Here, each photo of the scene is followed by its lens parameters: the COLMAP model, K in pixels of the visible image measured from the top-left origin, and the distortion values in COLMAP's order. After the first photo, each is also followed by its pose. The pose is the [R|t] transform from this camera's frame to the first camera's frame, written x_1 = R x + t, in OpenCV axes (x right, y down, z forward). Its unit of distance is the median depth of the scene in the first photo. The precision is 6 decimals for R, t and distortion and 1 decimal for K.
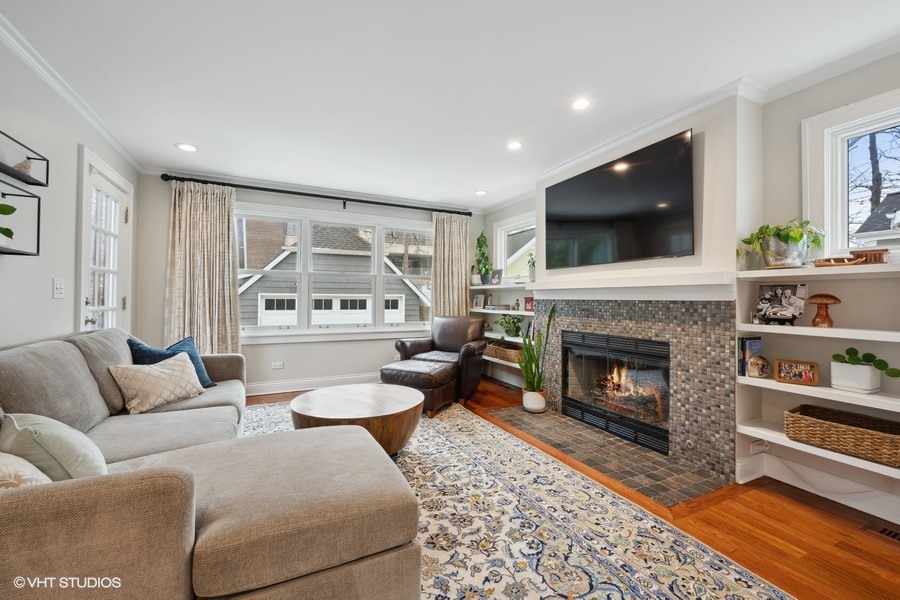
lens RADIAL K [[360.1, 0, 445.8], [0, 360.1, 295.1], [0, 0, 1]] dist [-0.000459, -0.000065]
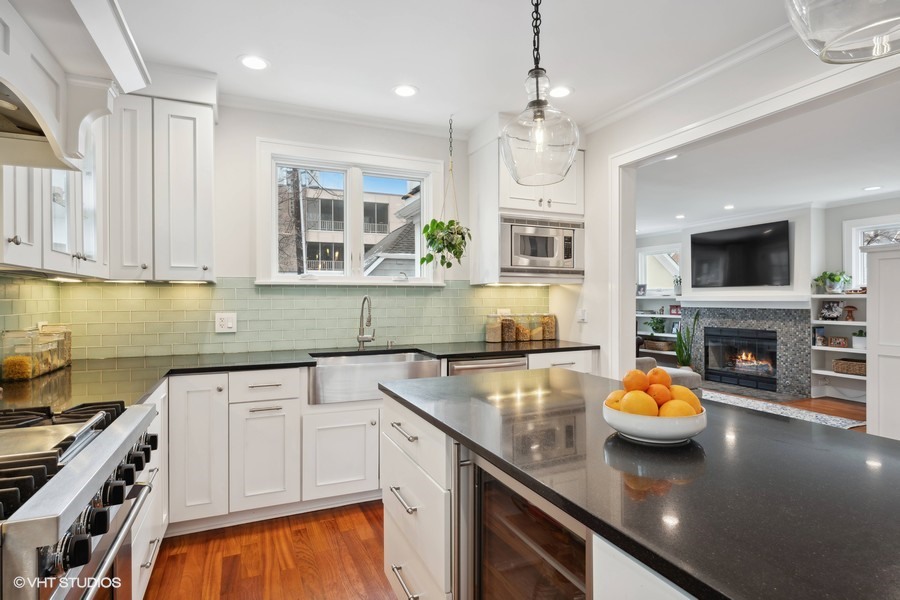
lens RADIAL K [[464.0, 0, 448.6], [0, 464.0, 296.5], [0, 0, 1]] dist [-0.002884, 0.000429]
pose [[0.999347, -0.009246, -0.034934, -1.140731], [0.009353, 0.999952, 0.002913, -0.080951], [0.034906, -0.003238, 0.999385, -1.677373]]
